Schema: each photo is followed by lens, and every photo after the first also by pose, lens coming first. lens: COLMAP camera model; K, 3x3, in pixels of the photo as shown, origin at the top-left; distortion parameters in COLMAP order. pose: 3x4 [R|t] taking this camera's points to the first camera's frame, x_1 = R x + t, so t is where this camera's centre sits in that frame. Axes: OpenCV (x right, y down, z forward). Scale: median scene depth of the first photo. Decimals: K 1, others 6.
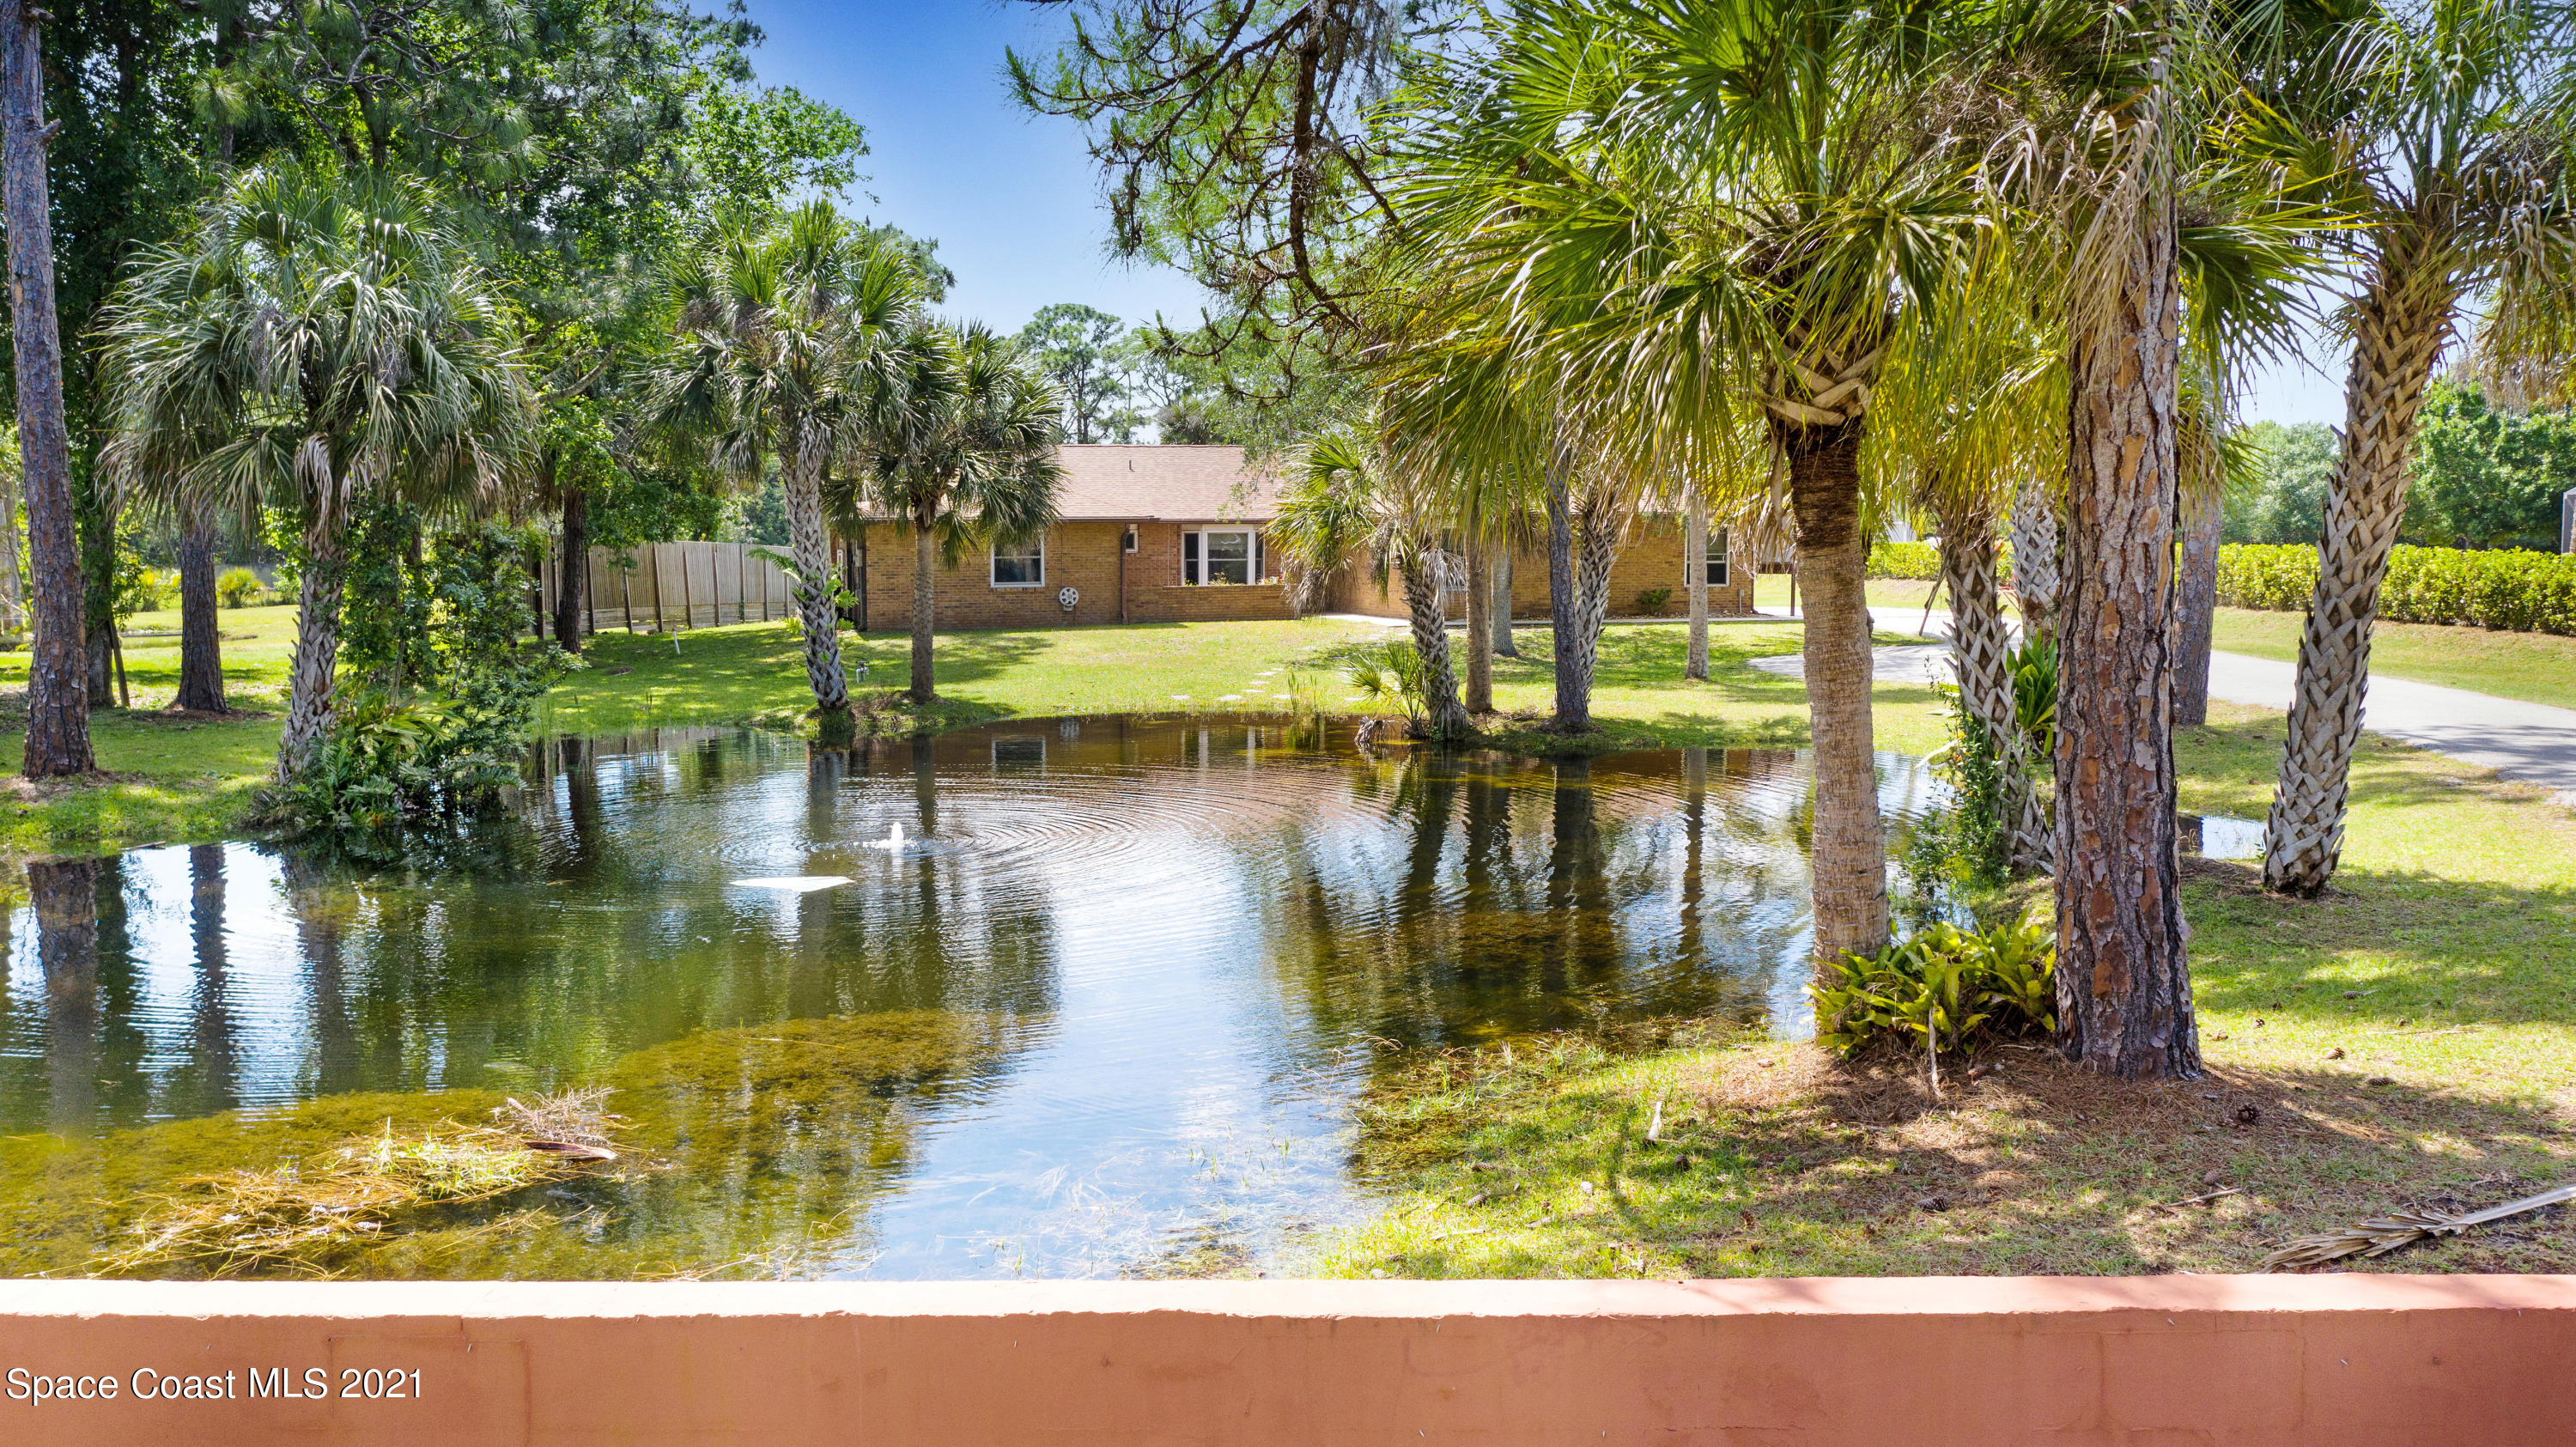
lens RADIAL K [[2047.6, 0, 1302.6], [0, 2047.6, 731.7], [0, 0, 1]] dist [-0.011801, 0.009361]
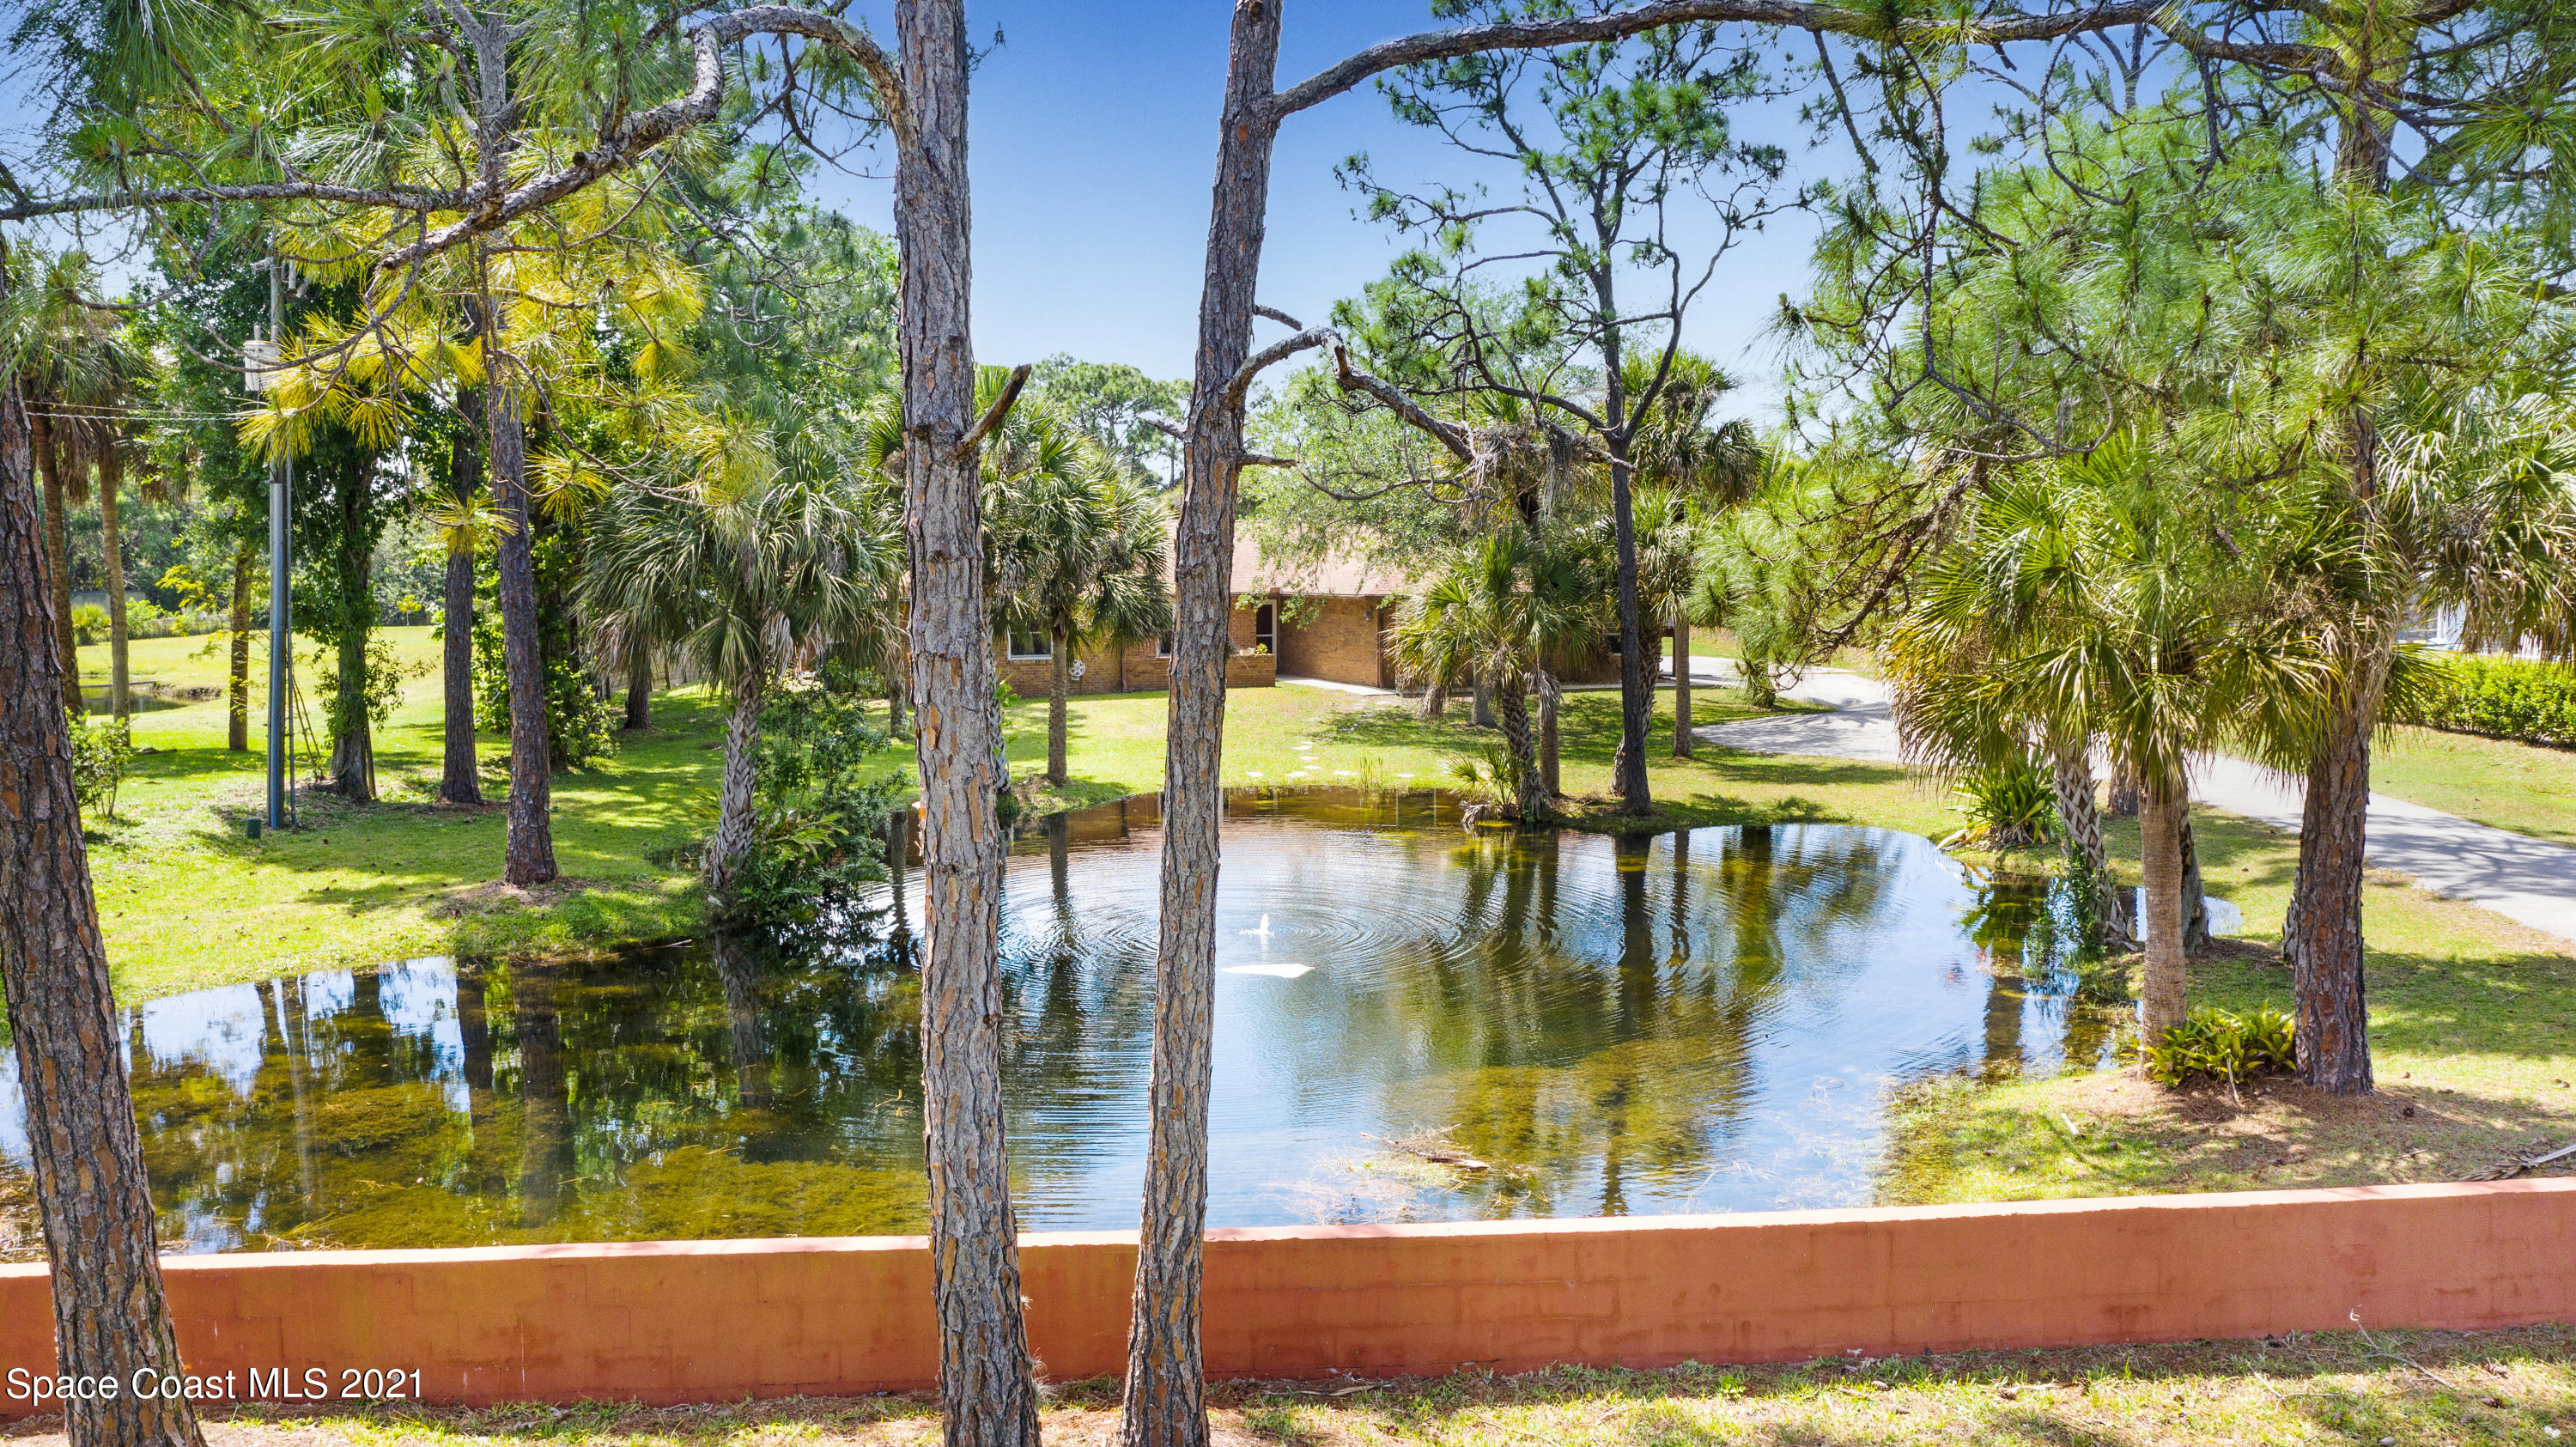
lens RADIAL K [[2116.9, 0, 1294.0], [0, 2116.9, 719.3], [0, 0, 1]] dist [-0.011703, -0.000609]
pose [[0.990128, -0.003239, 0.140131, -0.765140], [0.003779, 0.999986, -0.003594, -0.161314], [-0.140117, 0.004088, 0.990126, -0.741474]]
